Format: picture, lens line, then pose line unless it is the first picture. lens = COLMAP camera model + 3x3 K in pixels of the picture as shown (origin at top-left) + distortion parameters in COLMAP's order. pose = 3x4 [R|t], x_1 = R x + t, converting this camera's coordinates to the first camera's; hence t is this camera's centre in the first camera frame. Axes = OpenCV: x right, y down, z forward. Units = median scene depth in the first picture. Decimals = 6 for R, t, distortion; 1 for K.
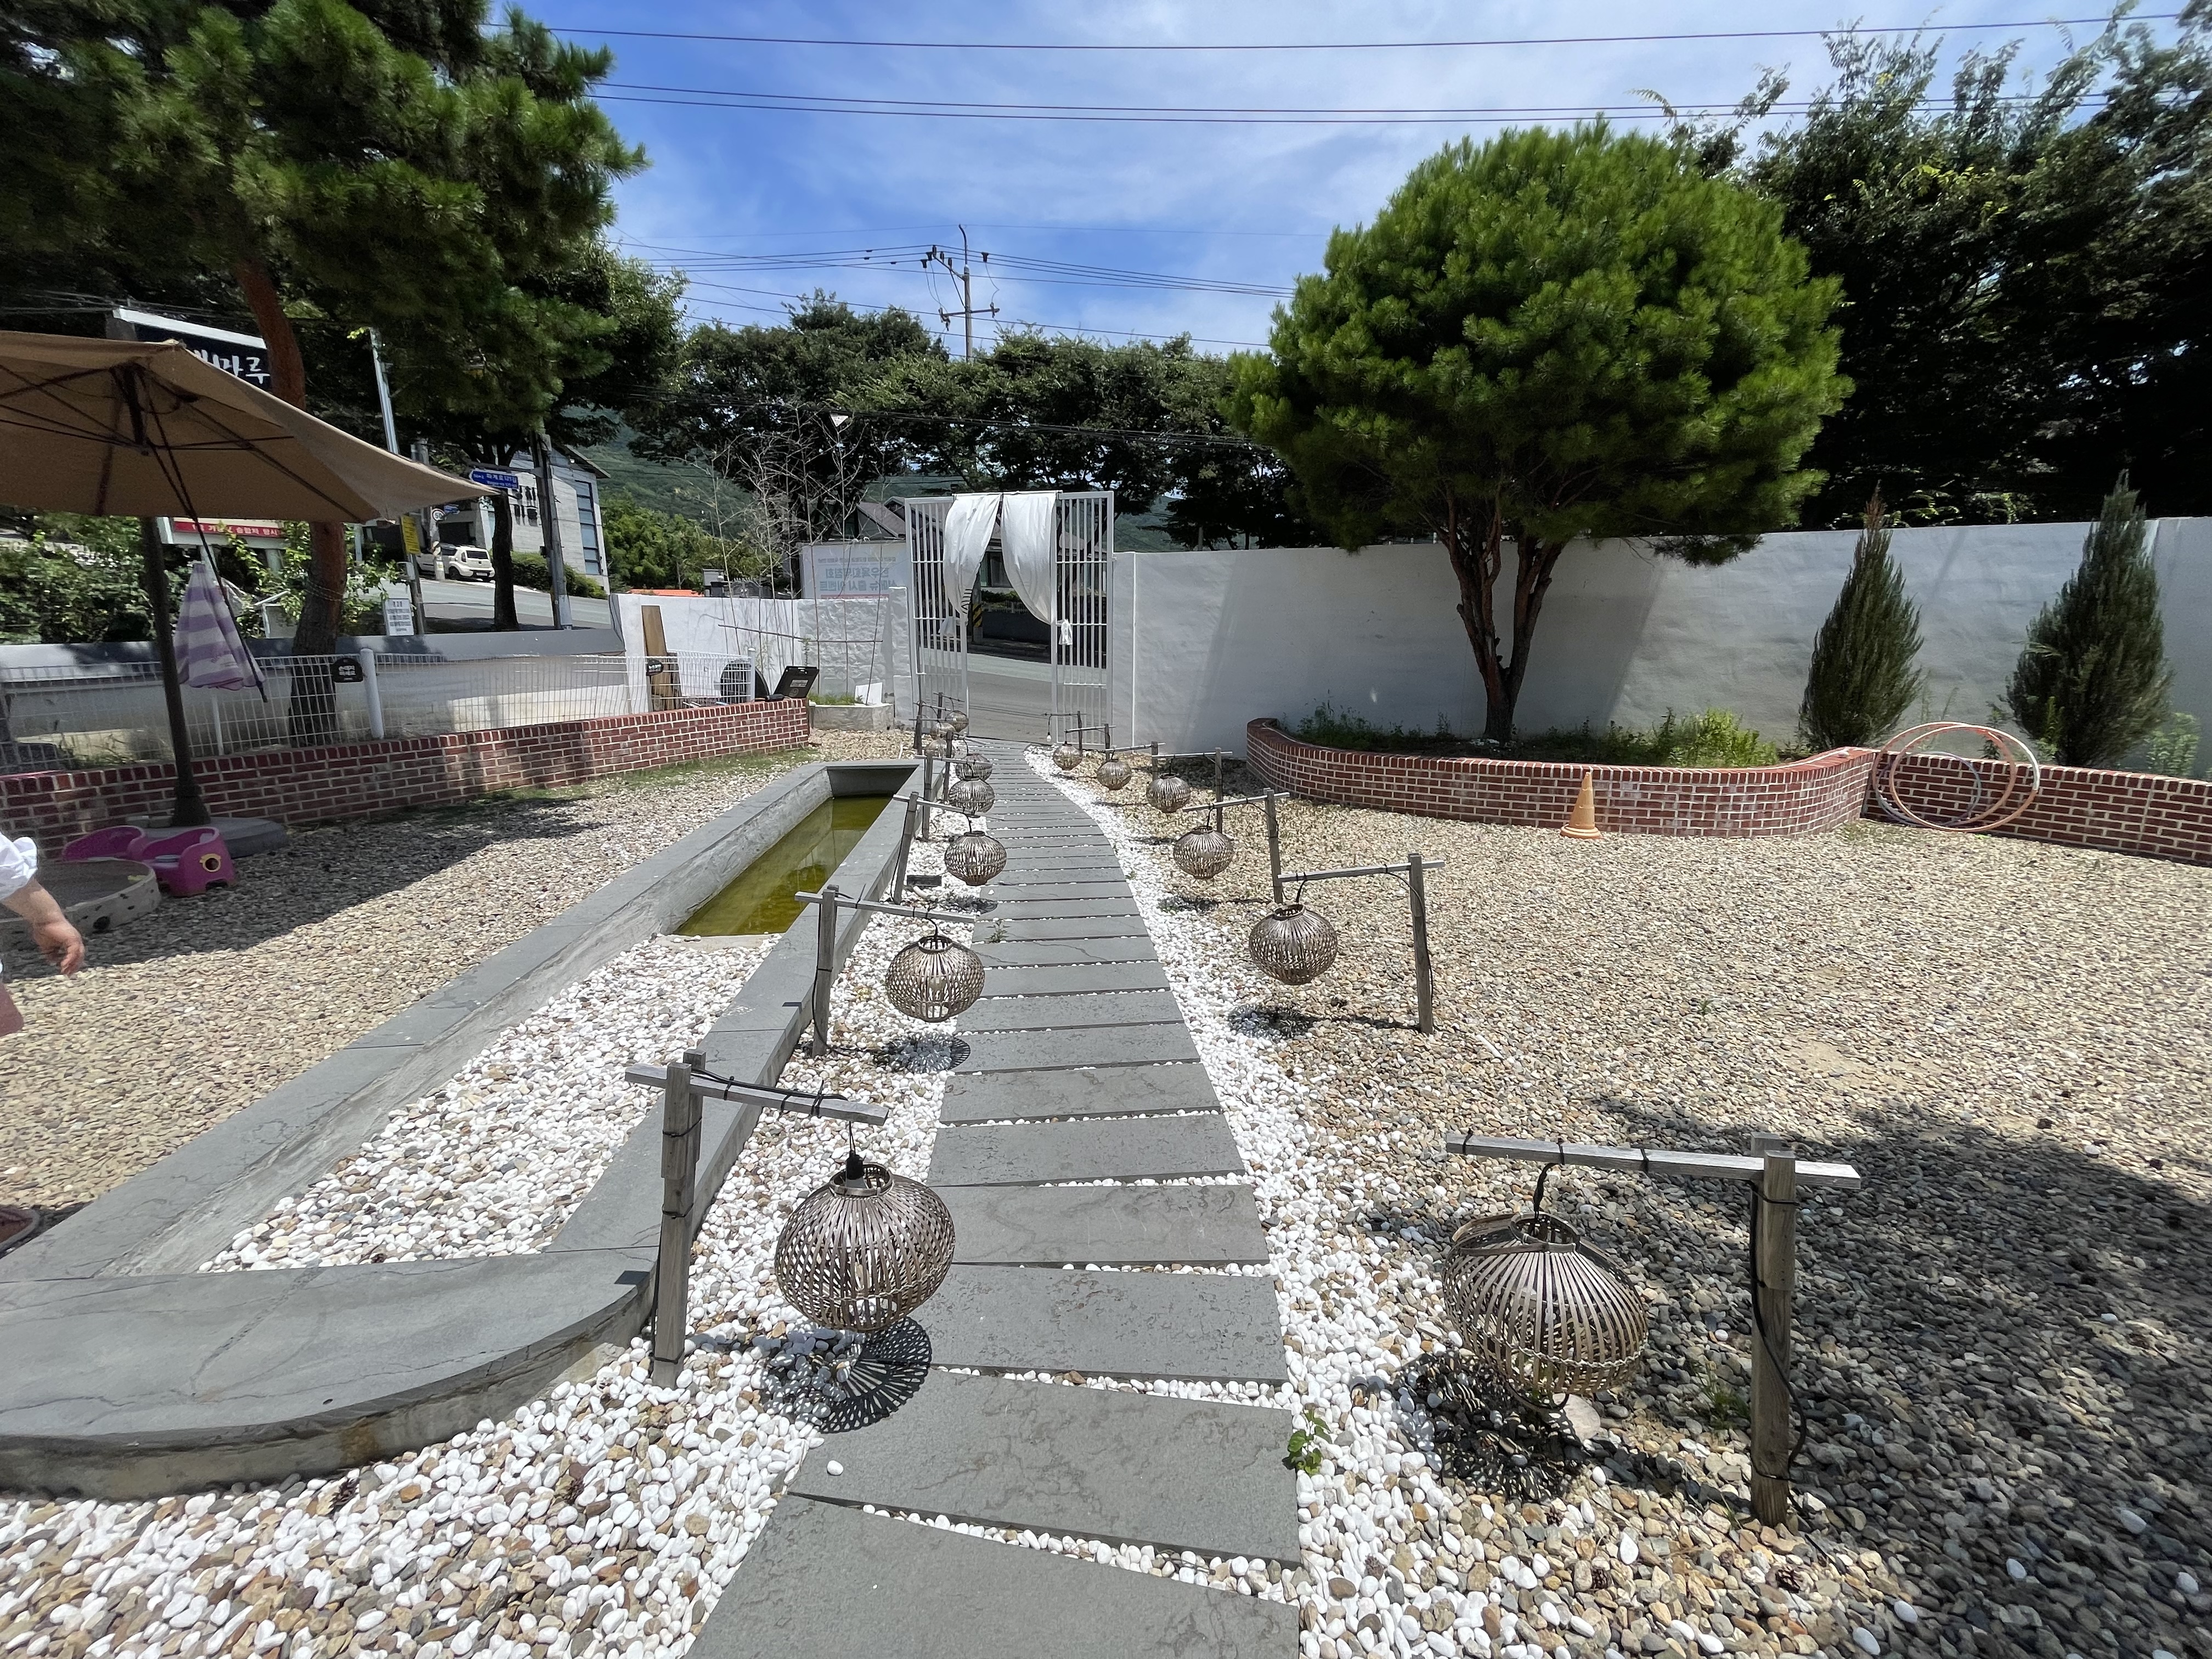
lens RADIAL K [[895.6, 0, 1104.3], [0, 895.6, 821.4], [0, 0, 1]] dist [-0.000233, -0.001188]
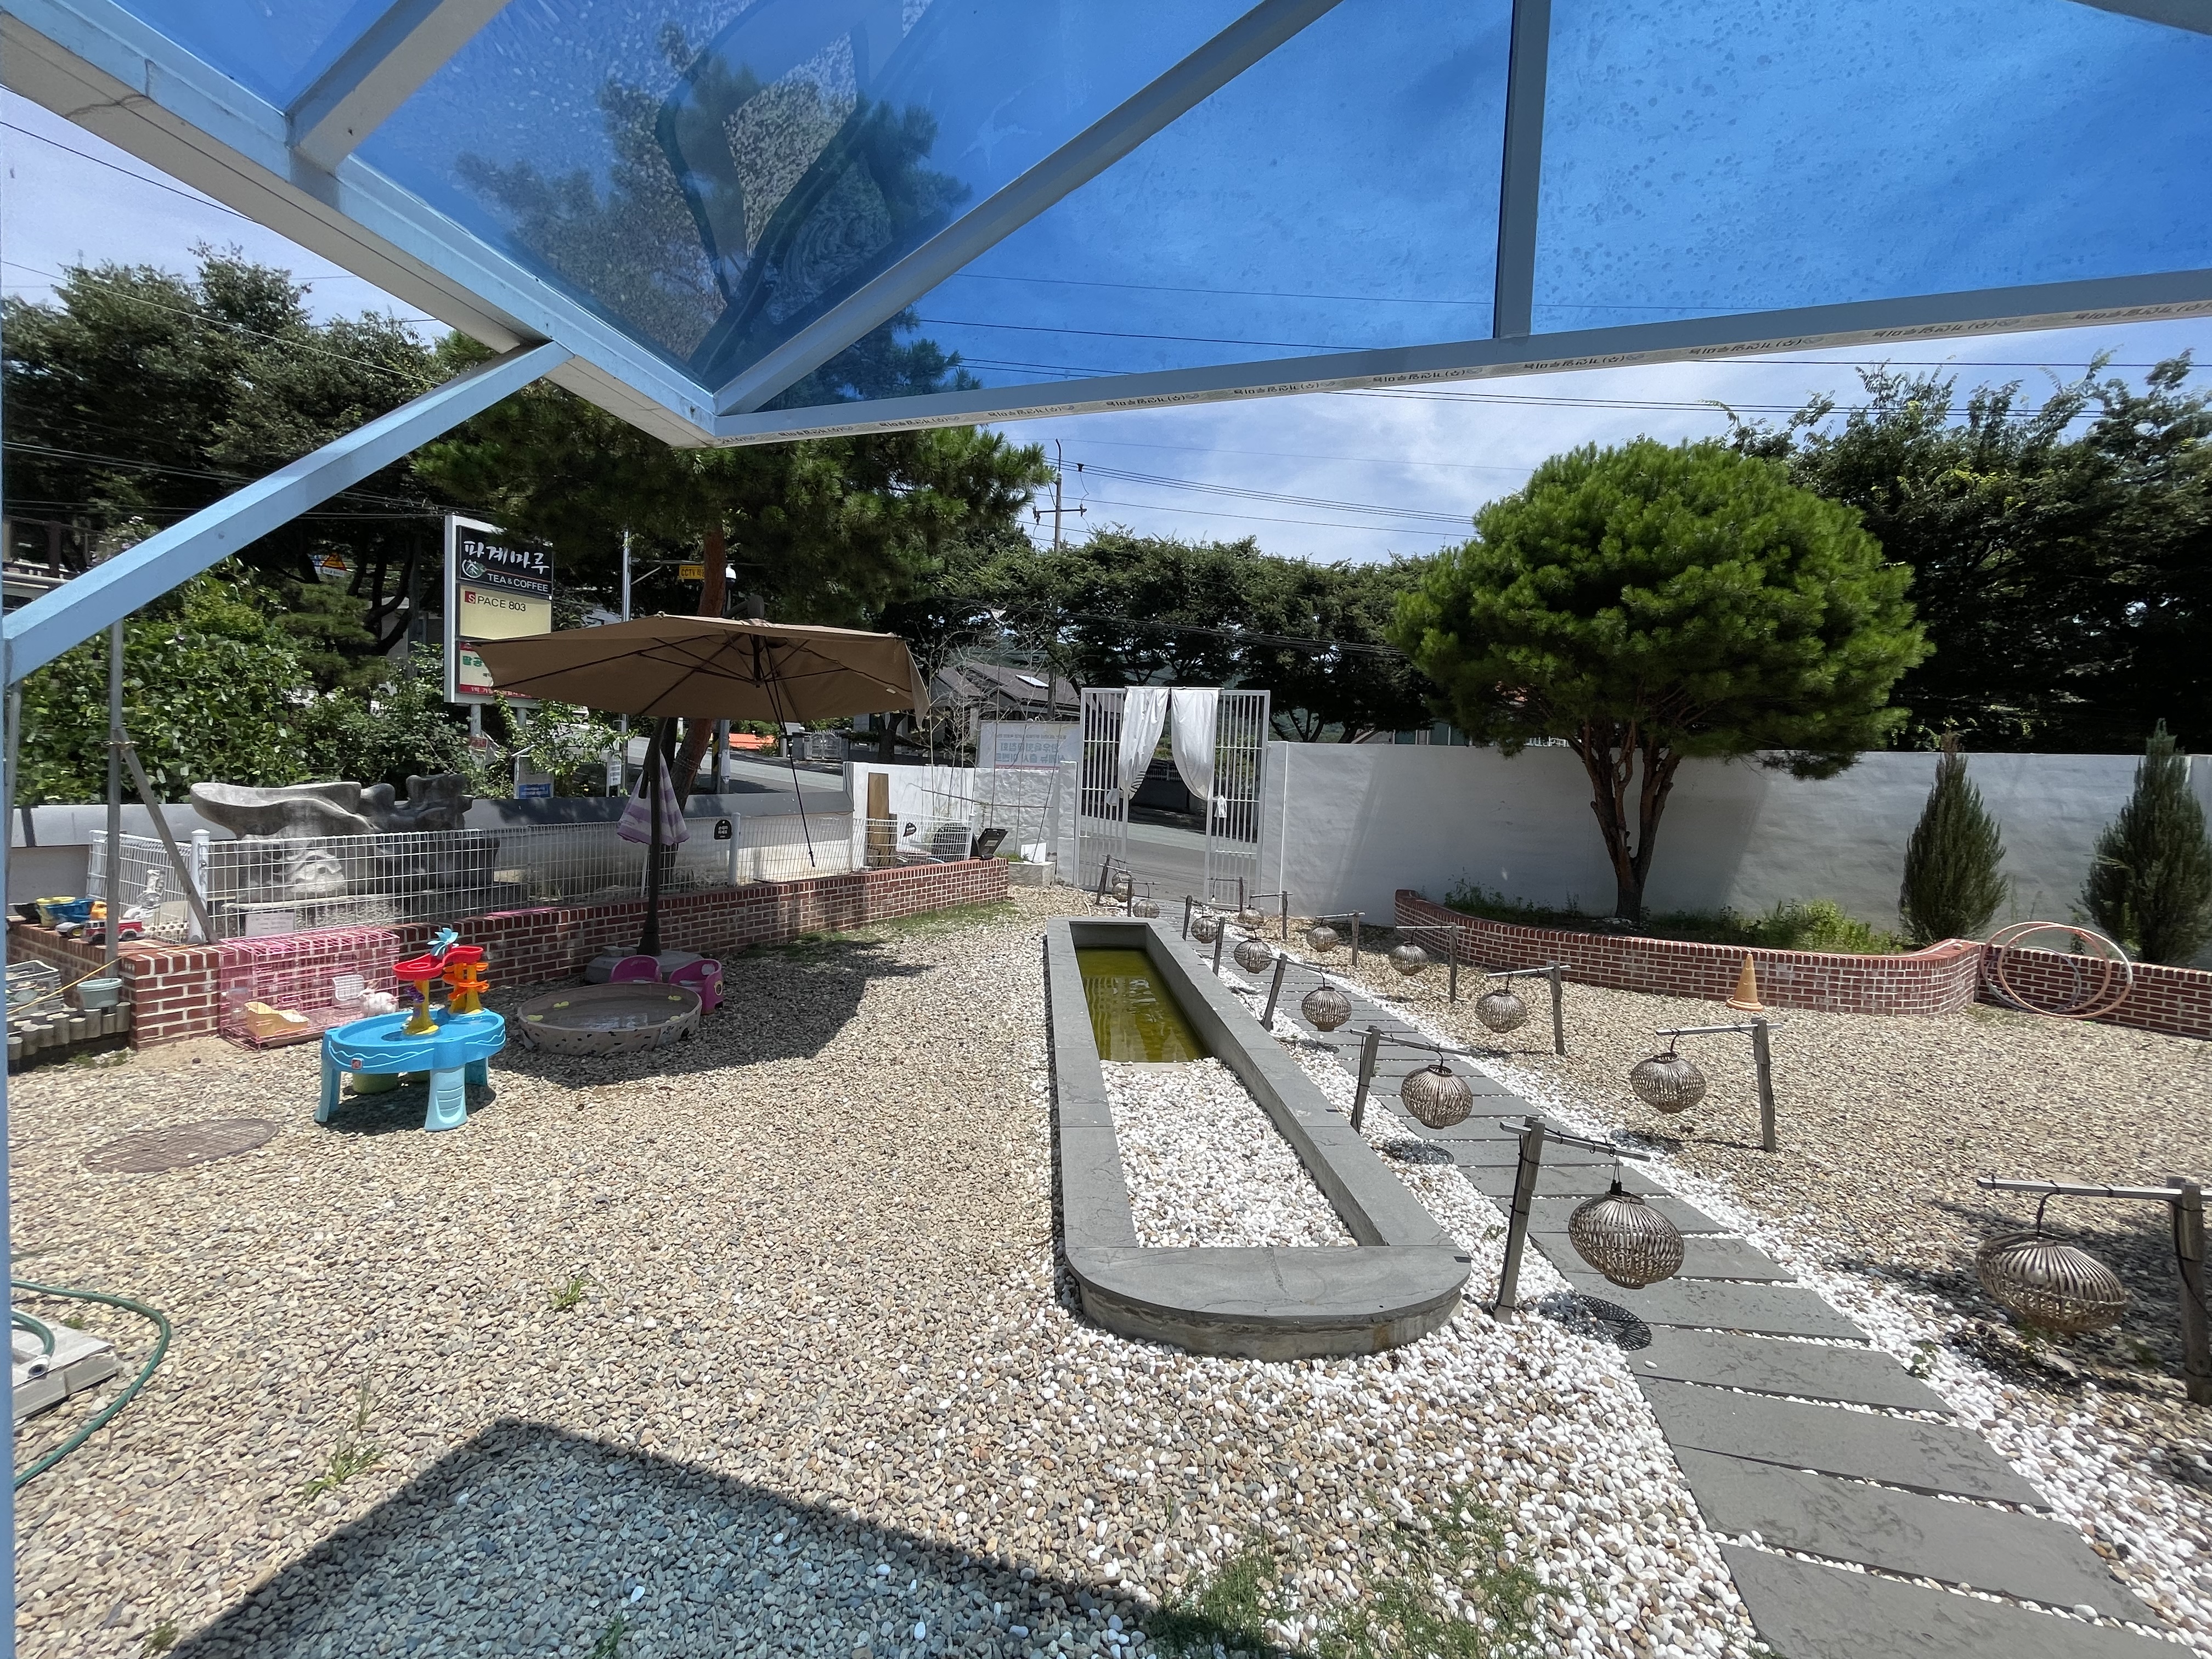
lens RADIAL K [[895.6, 0, 1109.5], [0, 895.6, 820.8], [0, 0, 1]] dist [-0.000233, -0.001188]
pose [[0.999240, 0.038158, -0.008019, -0.252029], [-0.038963, 0.984950, -0.168388, 0.003248], [0.001473, 0.168573, 0.985688, -0.162746]]
